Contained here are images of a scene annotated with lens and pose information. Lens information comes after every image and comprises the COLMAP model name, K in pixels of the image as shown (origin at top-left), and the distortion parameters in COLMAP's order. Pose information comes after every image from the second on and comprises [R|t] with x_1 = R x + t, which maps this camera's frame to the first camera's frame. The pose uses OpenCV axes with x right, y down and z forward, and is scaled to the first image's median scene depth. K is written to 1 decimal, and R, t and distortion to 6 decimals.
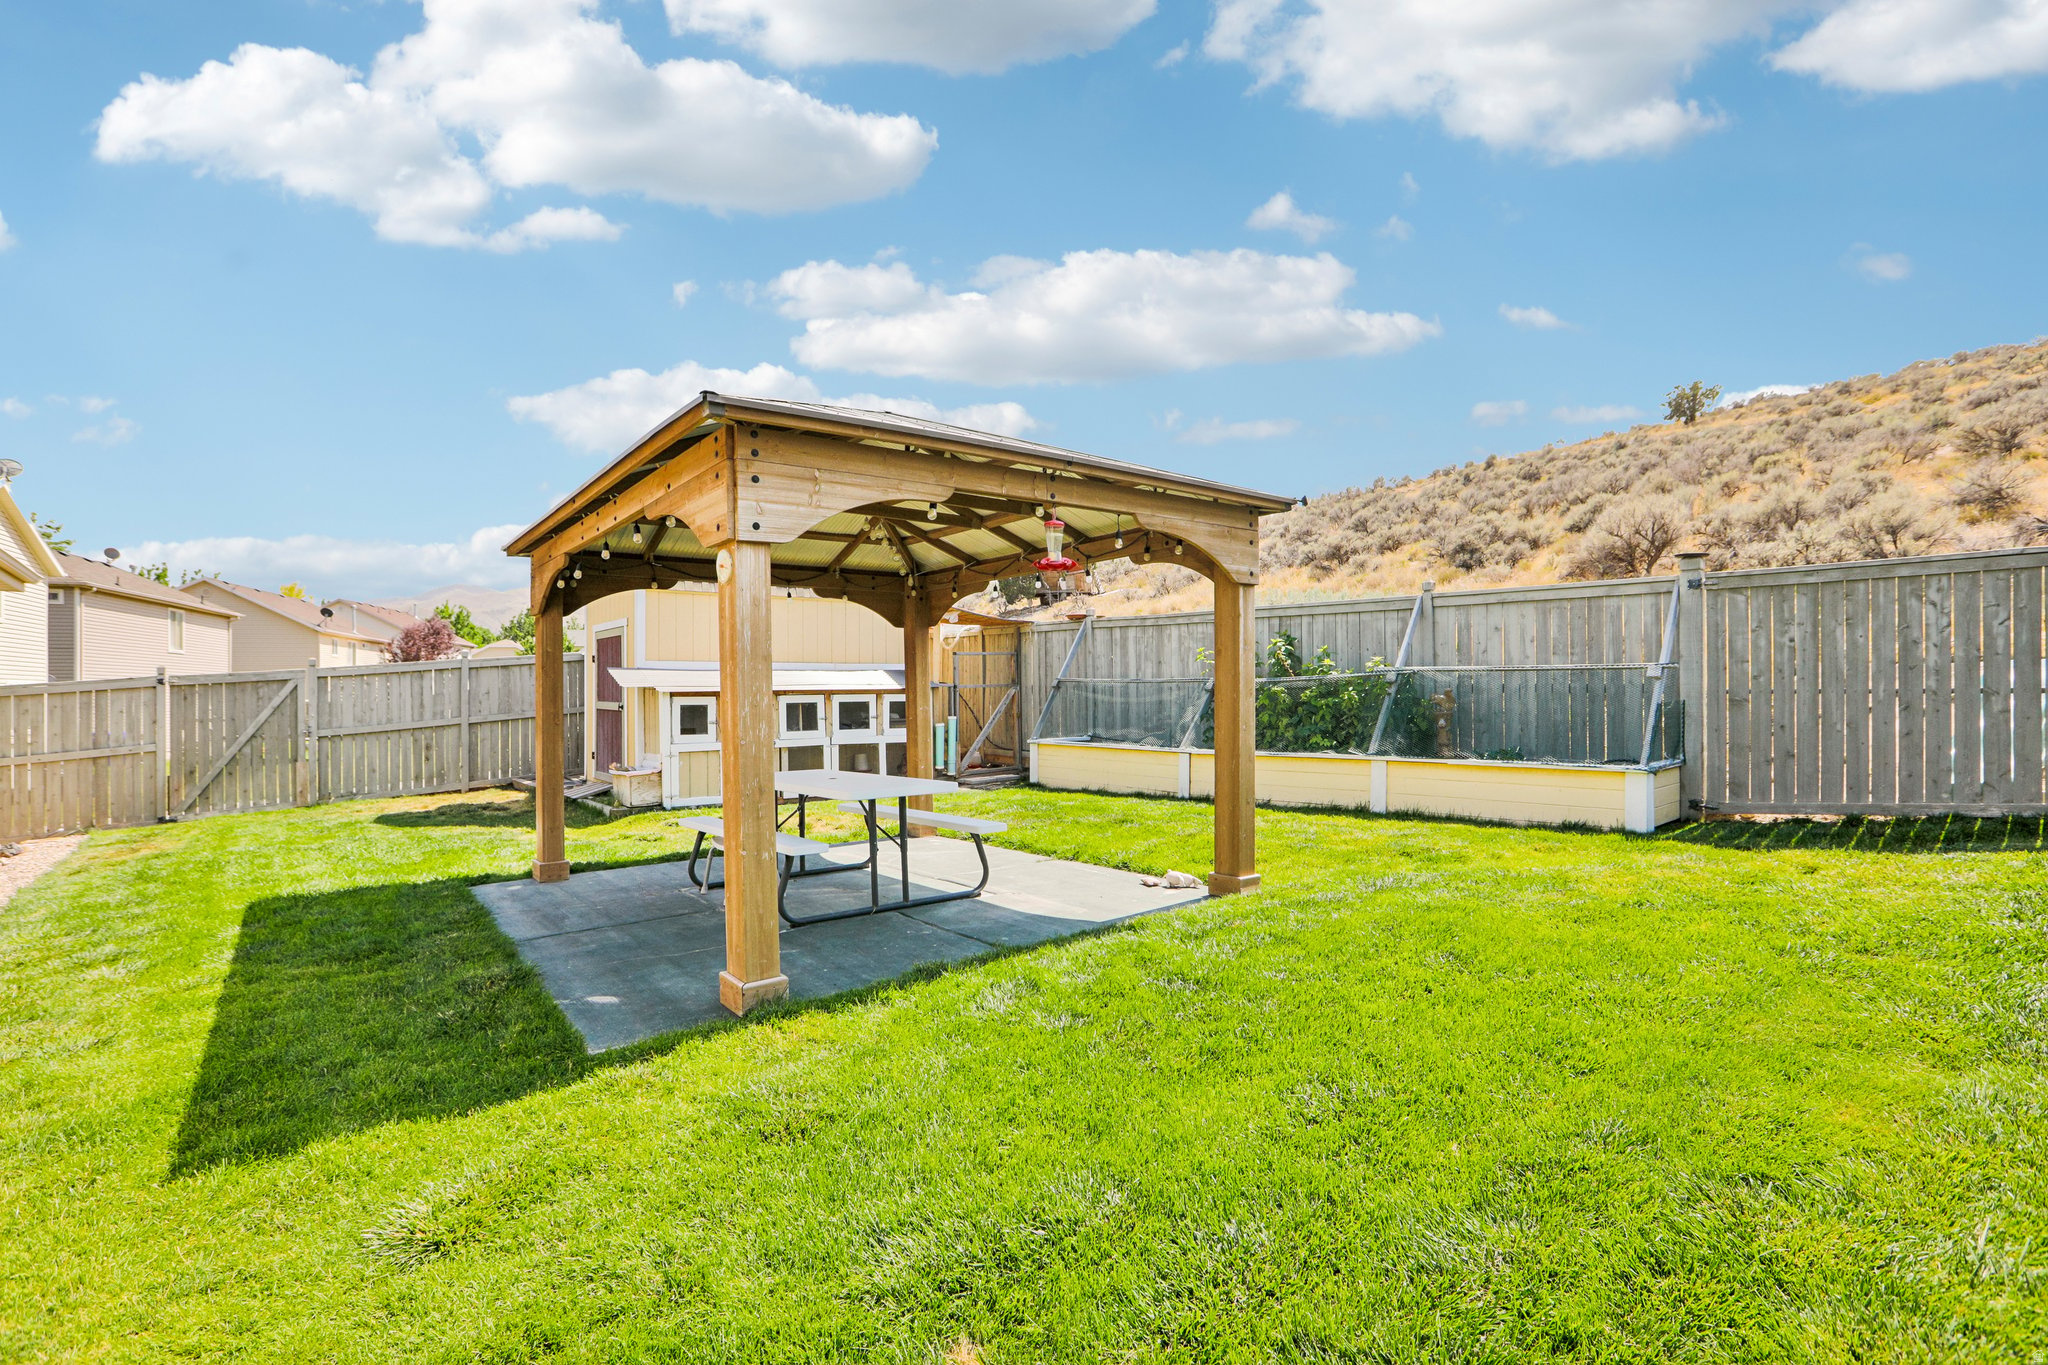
lens RADIAL K [[941.5, 0, 1024.0], [0, 941.5, 682.5], [0, 0, 1]] dist [-0.023294, 0.000166]
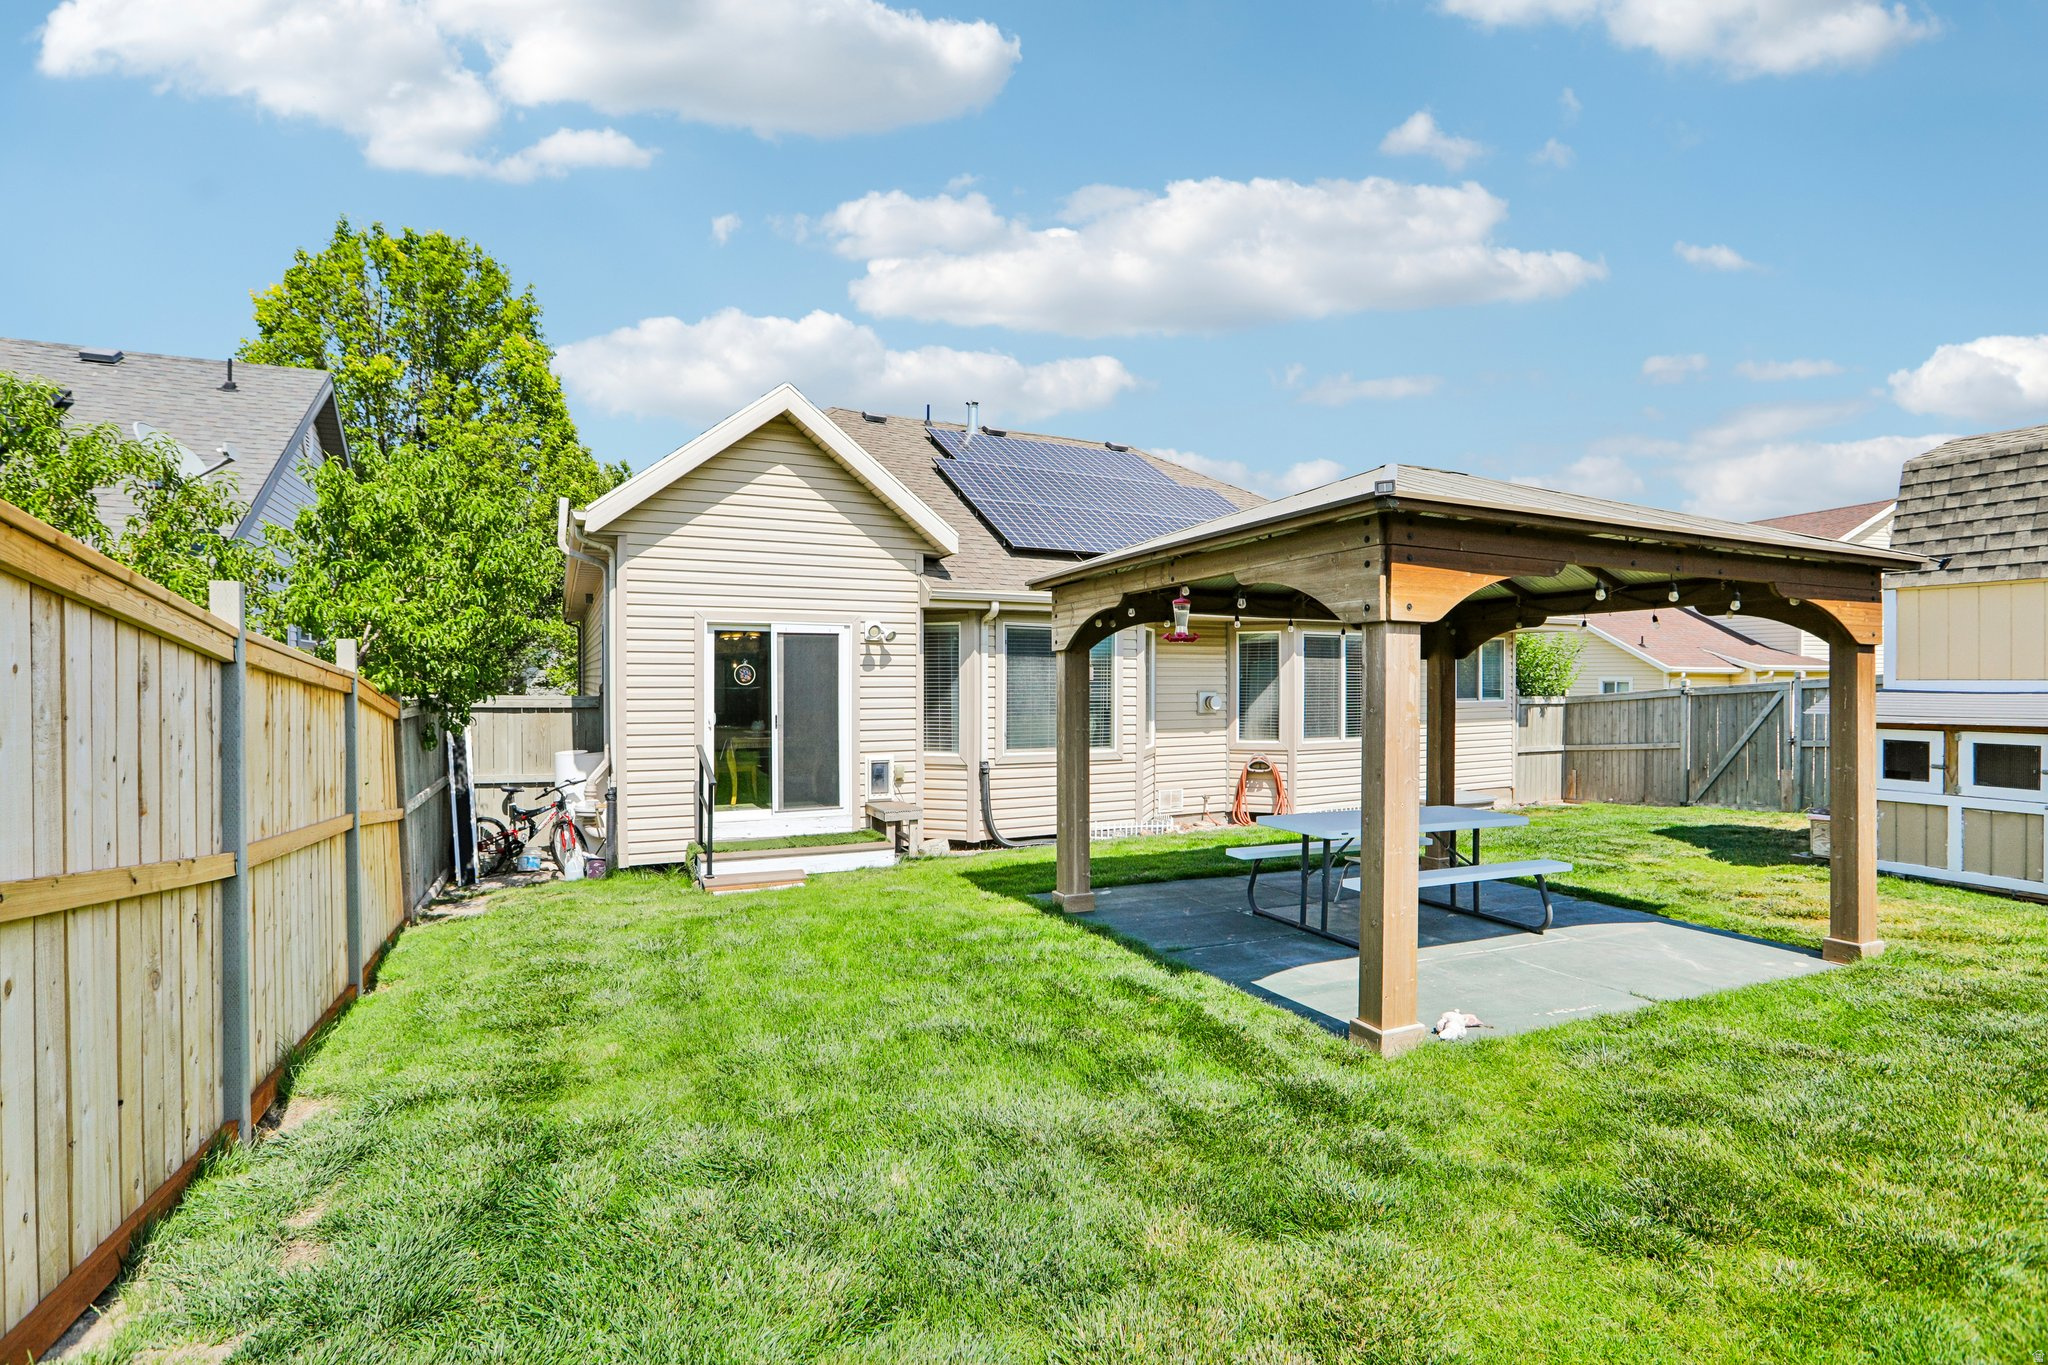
lens RADIAL K [[941.5, 0, 1024.0], [0, 941.5, 682.5], [0, 0, 1]] dist [-0.023294, 0.000166]
pose [[-0.255891, -0.001172, -0.966705, 0.581137], [0.026021, 0.999629, -0.008099, -0.033069], [0.966355, -0.027227, -0.255765, 0.538688]]
